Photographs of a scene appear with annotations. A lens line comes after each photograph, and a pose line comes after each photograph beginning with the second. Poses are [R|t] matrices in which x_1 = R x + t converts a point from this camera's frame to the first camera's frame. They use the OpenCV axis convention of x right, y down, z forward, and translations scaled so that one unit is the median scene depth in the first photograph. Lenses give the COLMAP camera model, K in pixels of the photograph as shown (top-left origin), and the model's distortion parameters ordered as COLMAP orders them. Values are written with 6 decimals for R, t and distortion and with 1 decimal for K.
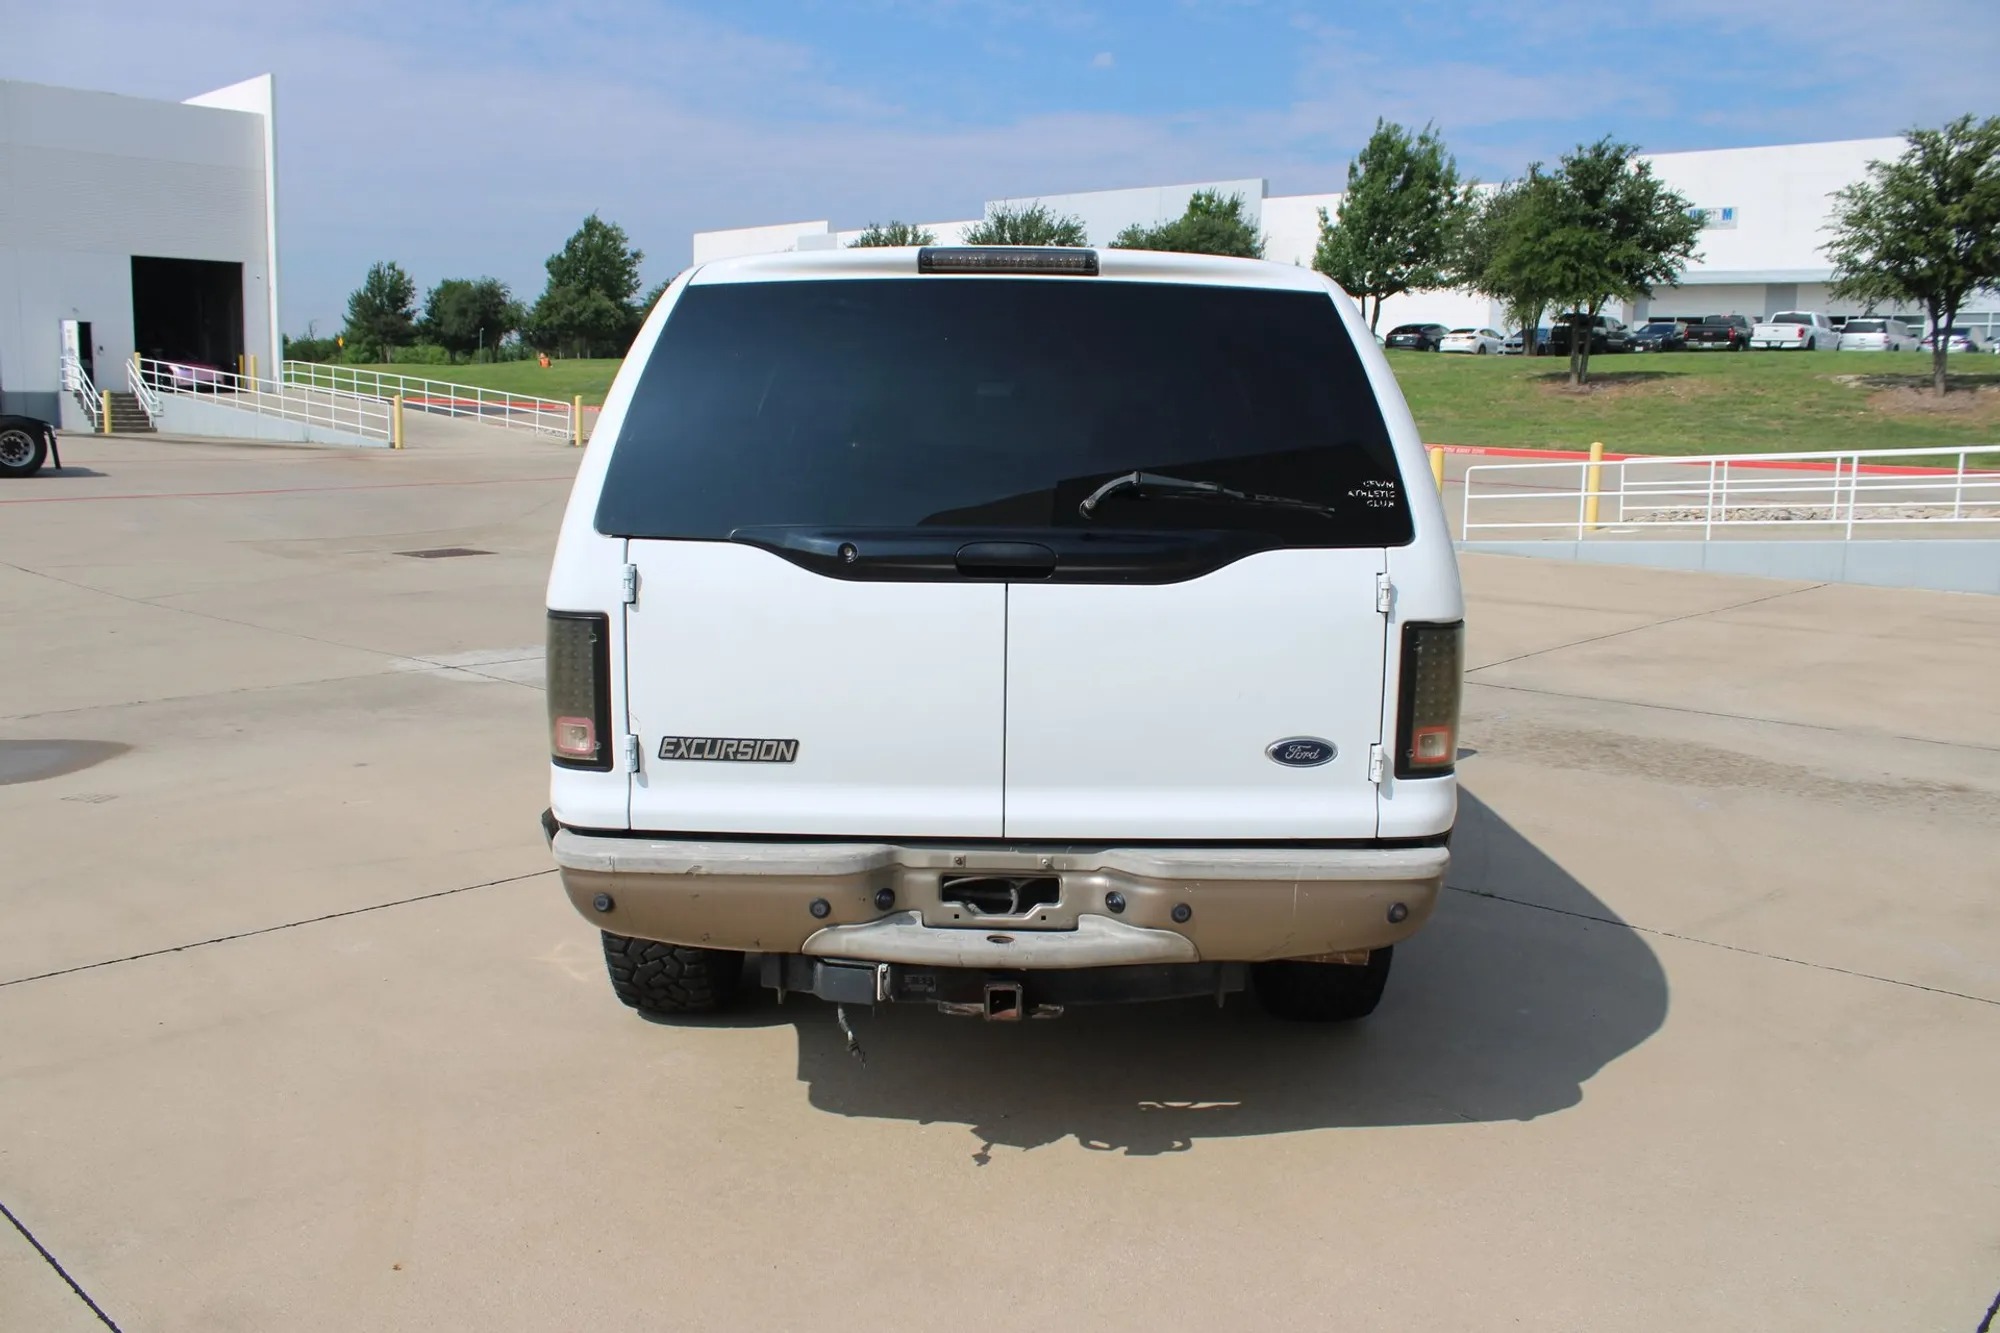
lens RADIAL K [[1651.9, 0, 1000.0], [0, 1651.9, 666.5], [0, 0, 1]] dist [-0.165750, 0.140569]
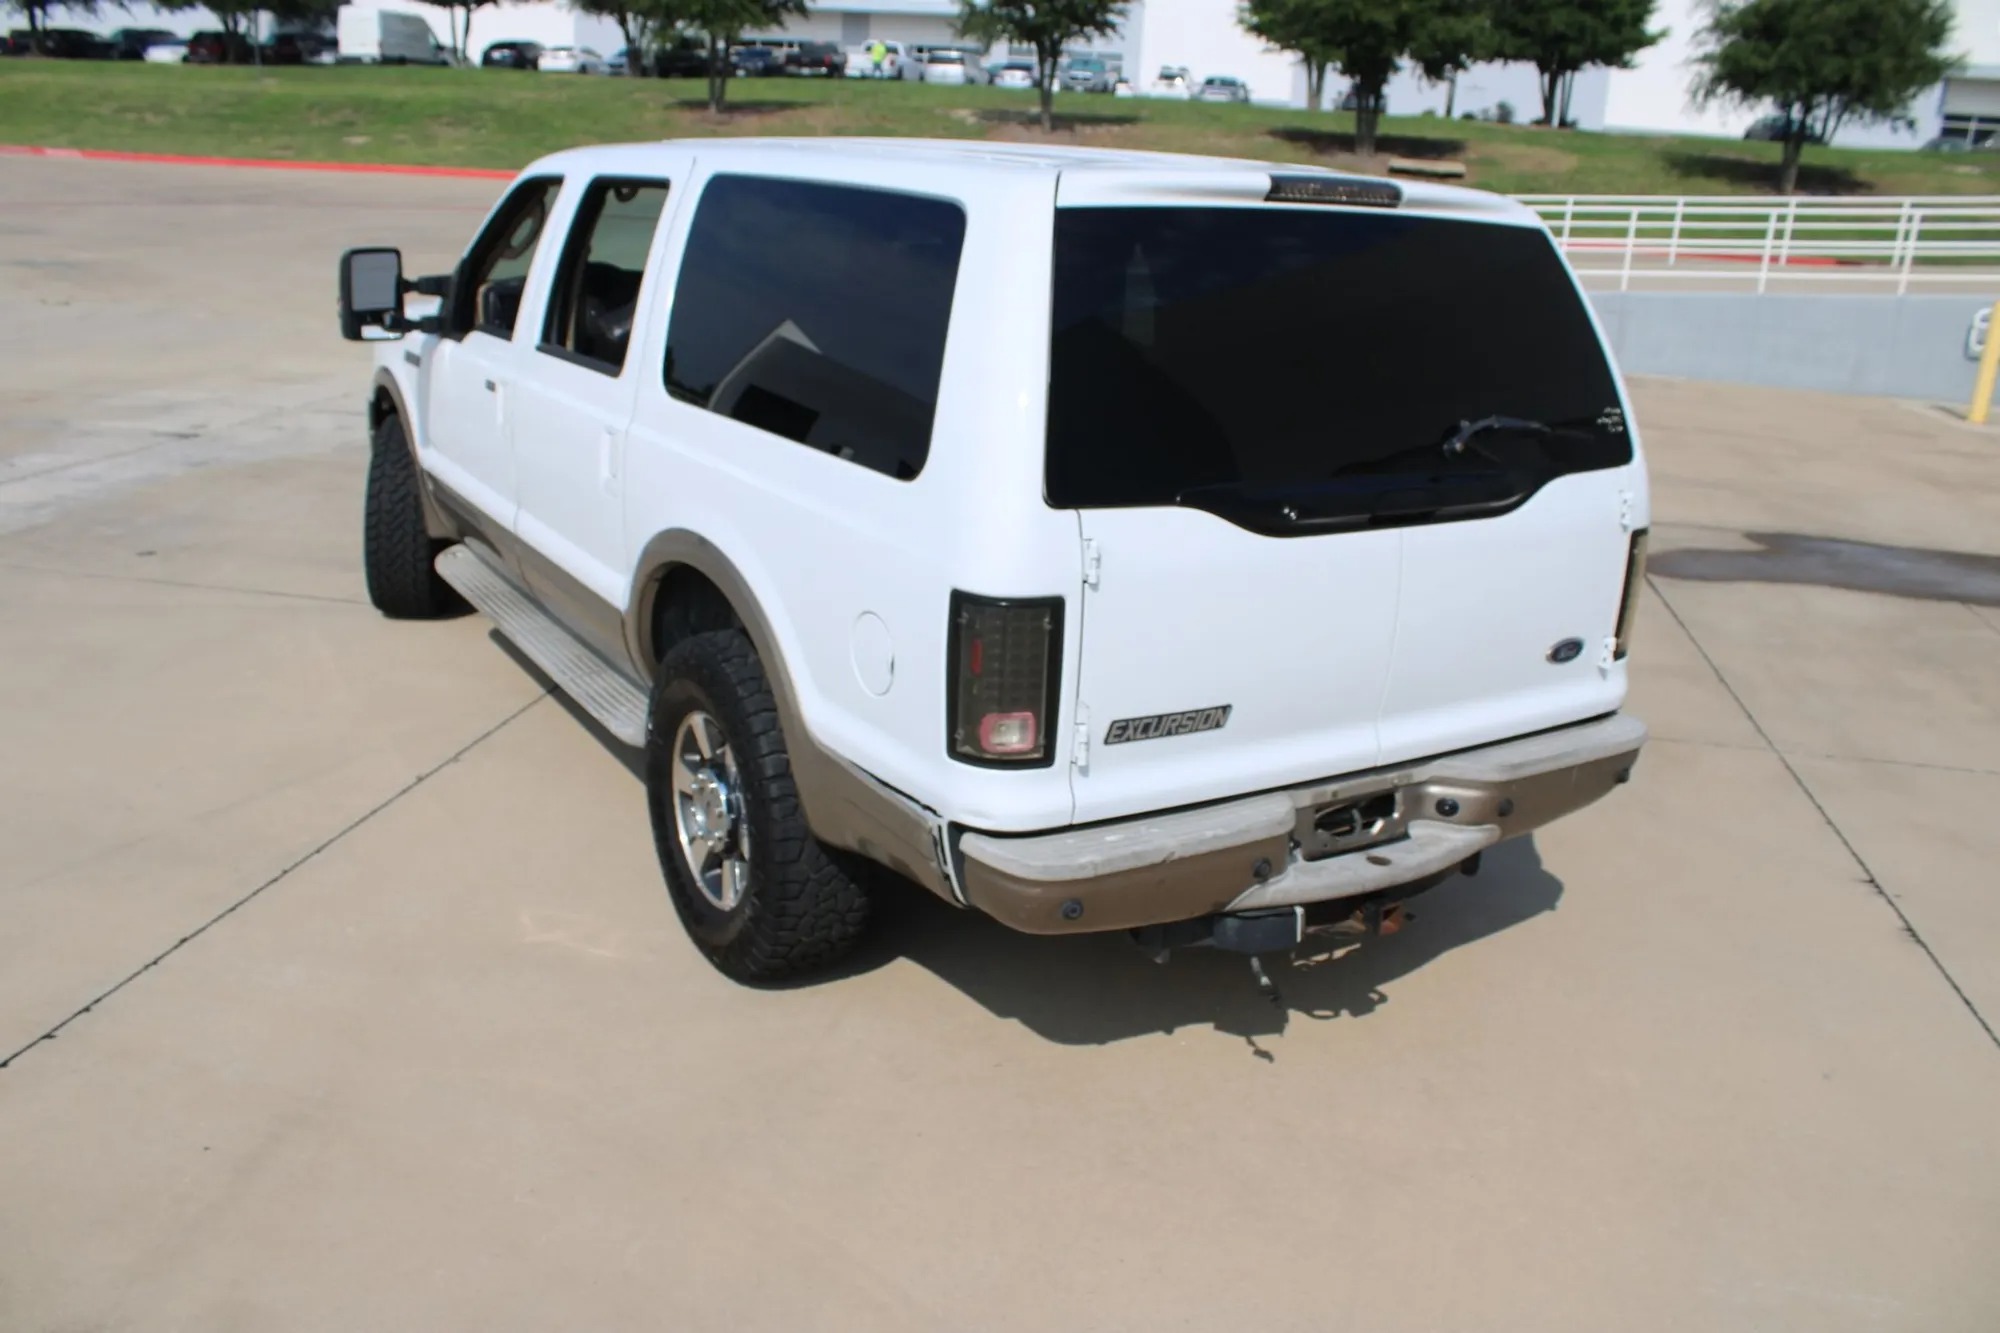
lens RADIAL K [[1651.9, 0, 1000.0], [0, 1651.9, 666.5], [0, 0, 1]] dist [-0.165750, 0.140569]
pose [[0.849177, -0.129927, 0.511877, -0.720208], [0.041586, 0.982705, 0.180446, -0.155477], [-0.526469, -0.131944, 0.839893, 0.256169]]
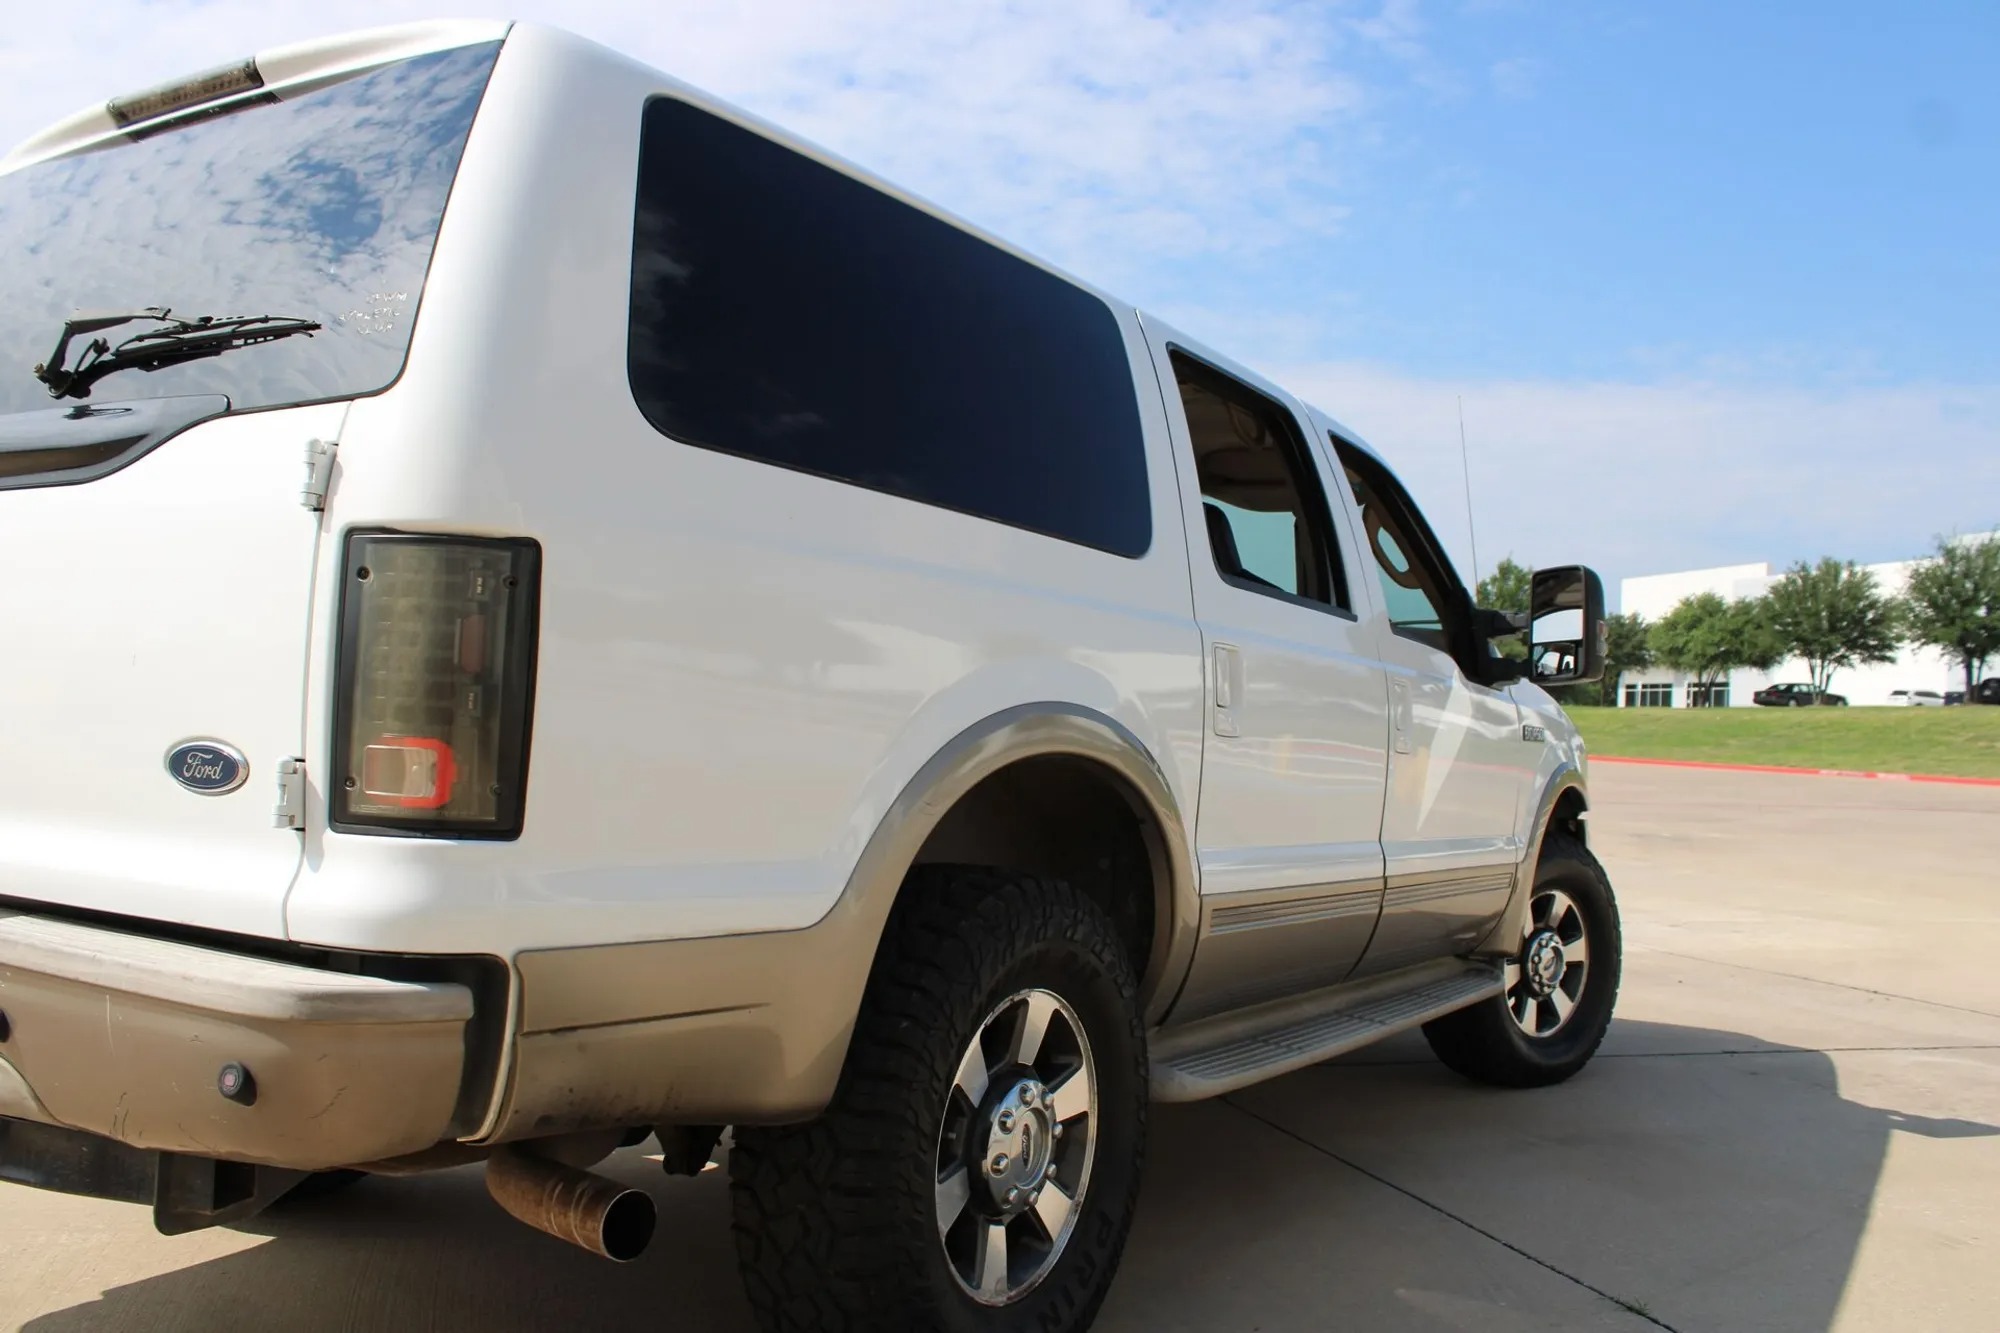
lens RADIAL K [[1701.0, 0, 1002.8], [0, 1701.0, 680.9], [0, 0, 1]] dist [-0.155681, 0.140634]
pose [[0.851860, 0.006039, -0.523734, 0.700770], [-0.113434, 0.978329, -0.173222, 0.089092], [0.511338, 0.206970, 0.834084, 0.659098]]
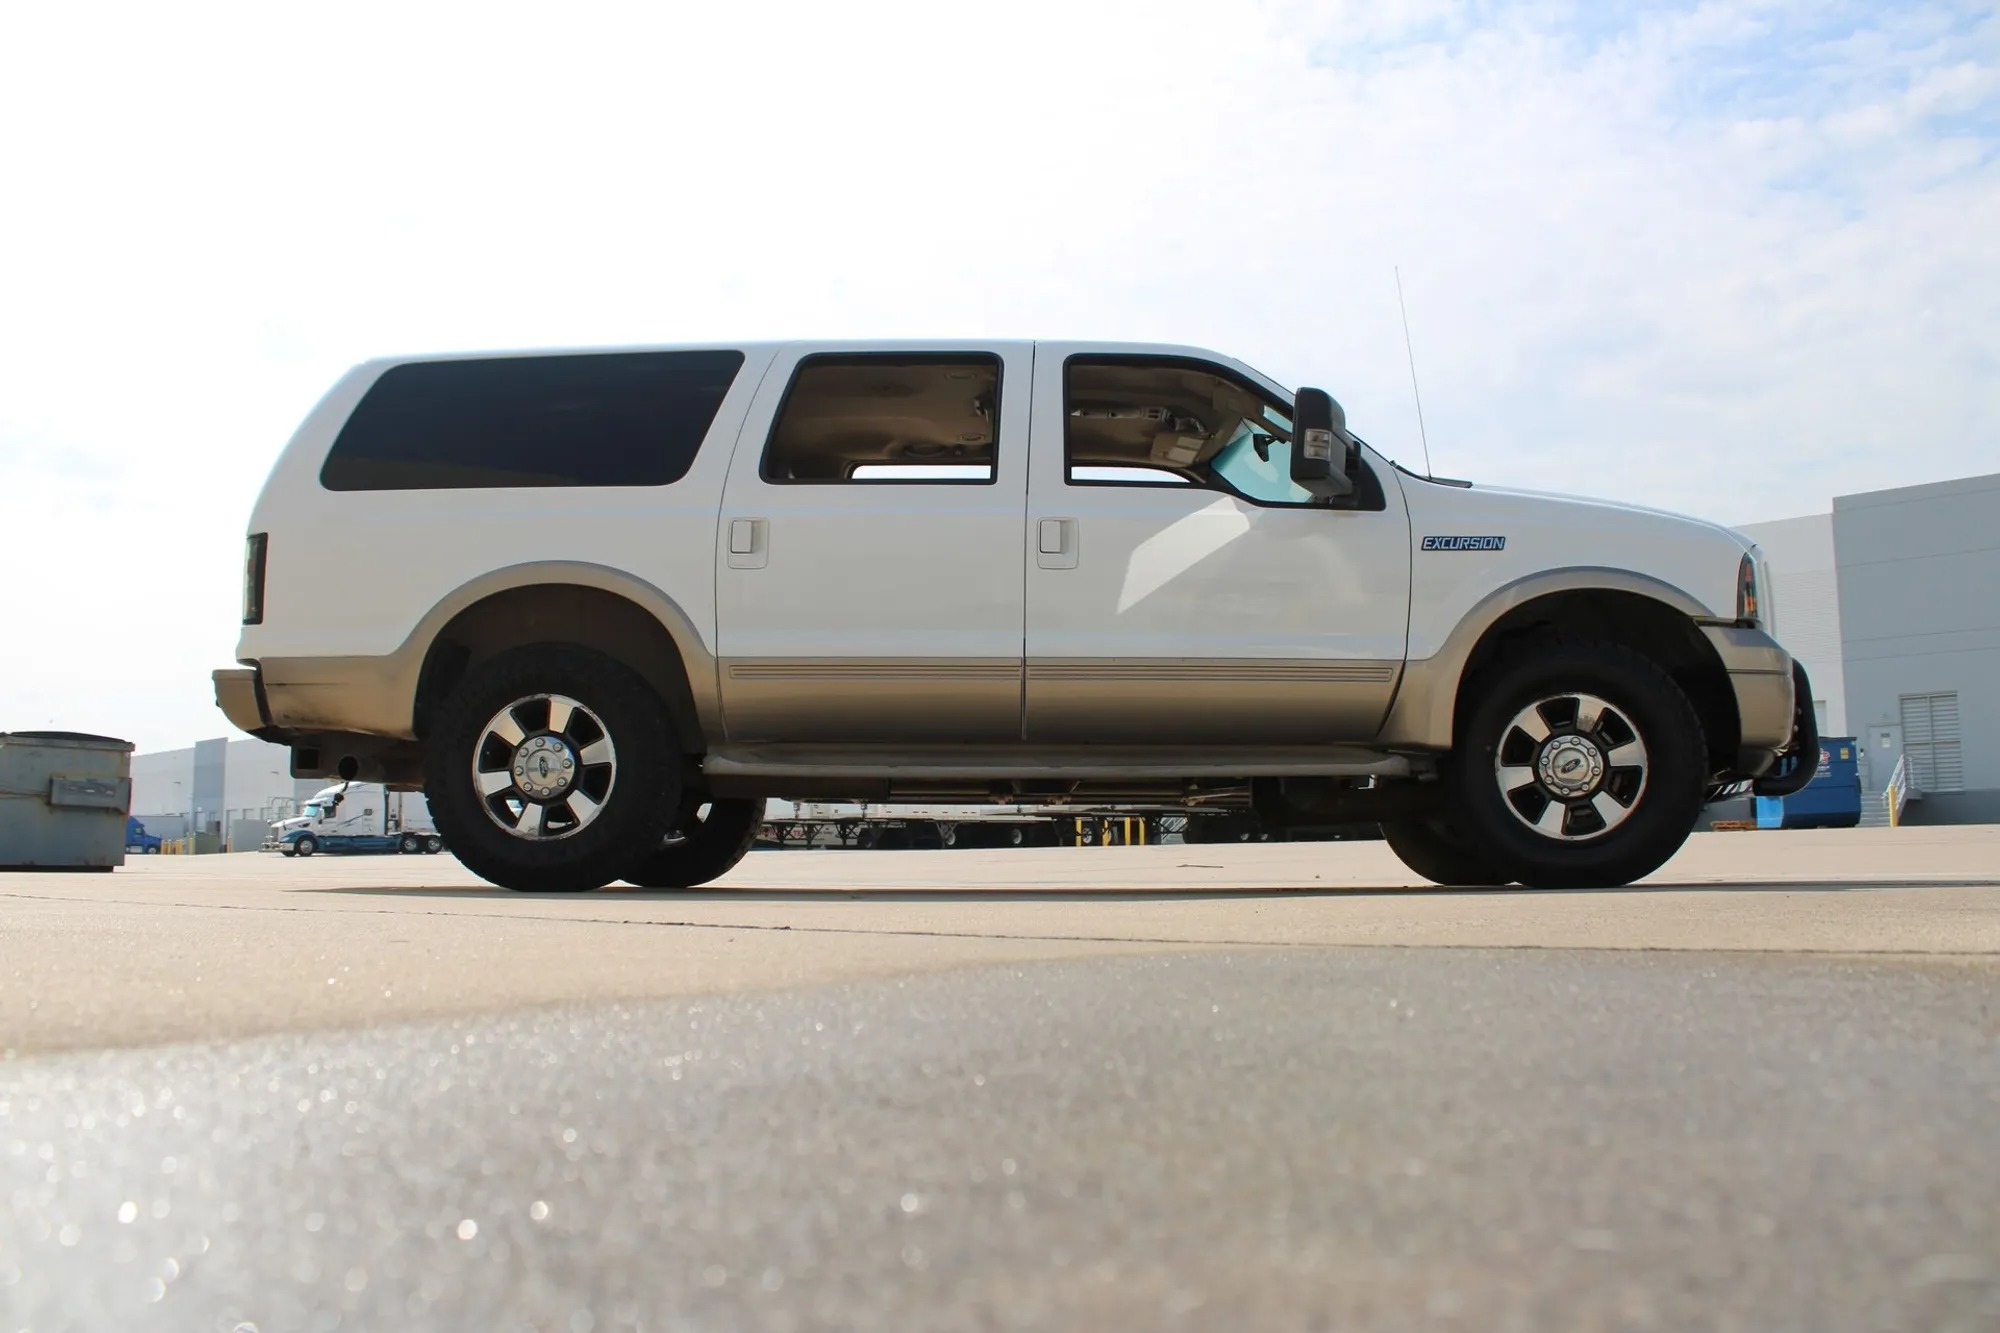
lens RADIAL K [[1701.0, 0, 1002.8], [0, 1701.0, 680.9], [0, 0, 1]] dist [-0.155681, 0.140634]
pose [[-0.033653, -0.124524, -0.991646, 1.972330], [-0.149547, 0.981665, -0.118195, 0.211981], [0.988182, 0.144320, -0.051658, 1.896635]]
